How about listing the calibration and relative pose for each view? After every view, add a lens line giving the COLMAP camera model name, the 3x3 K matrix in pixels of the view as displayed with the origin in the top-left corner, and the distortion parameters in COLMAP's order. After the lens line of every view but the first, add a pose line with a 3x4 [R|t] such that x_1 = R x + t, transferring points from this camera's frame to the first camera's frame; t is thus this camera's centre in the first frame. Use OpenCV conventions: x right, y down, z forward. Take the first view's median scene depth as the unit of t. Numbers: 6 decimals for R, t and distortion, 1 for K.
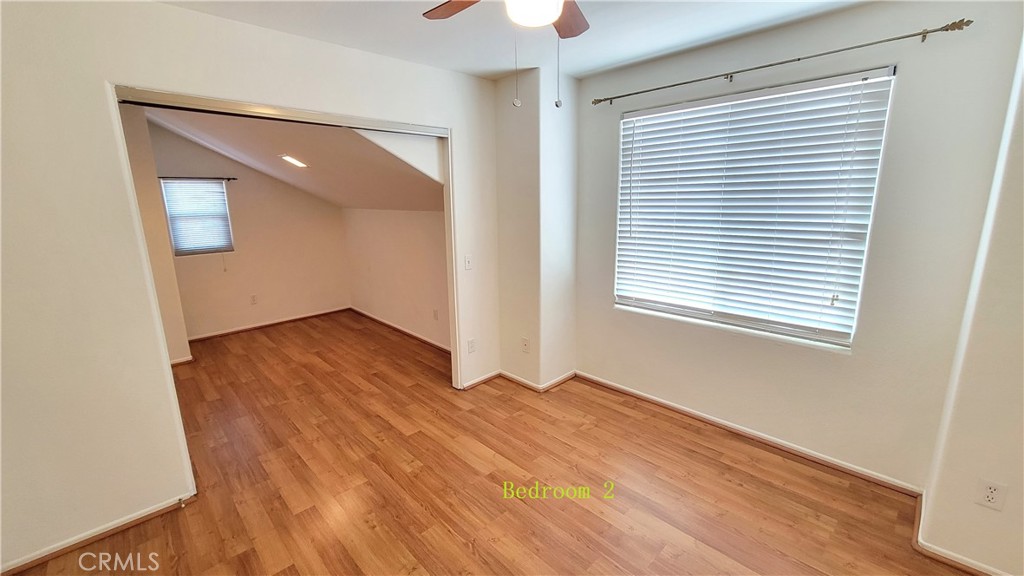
lens RADIAL K [[419.9, 0, 510.4], [0, 419.9, 285.7], [0, 0, 1]] dist [-0.000131, 0.000279]
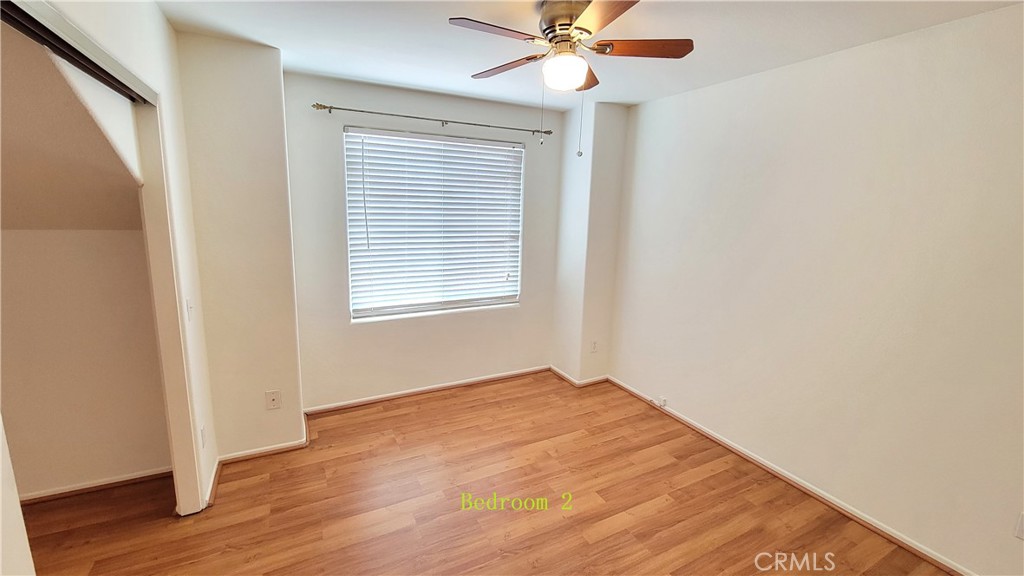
lens RADIAL K [[419.9, 0, 508.1], [0, 419.9, 287.6], [0, 0, 1]] dist [-0.000131, 0.000279]
pose [[0.291361, -0.159961, 0.943144, -0.696509], [0.170596, 0.978805, 0.113308, -0.097274], [-0.941279, 0.127883, 0.312474, 0.431424]]
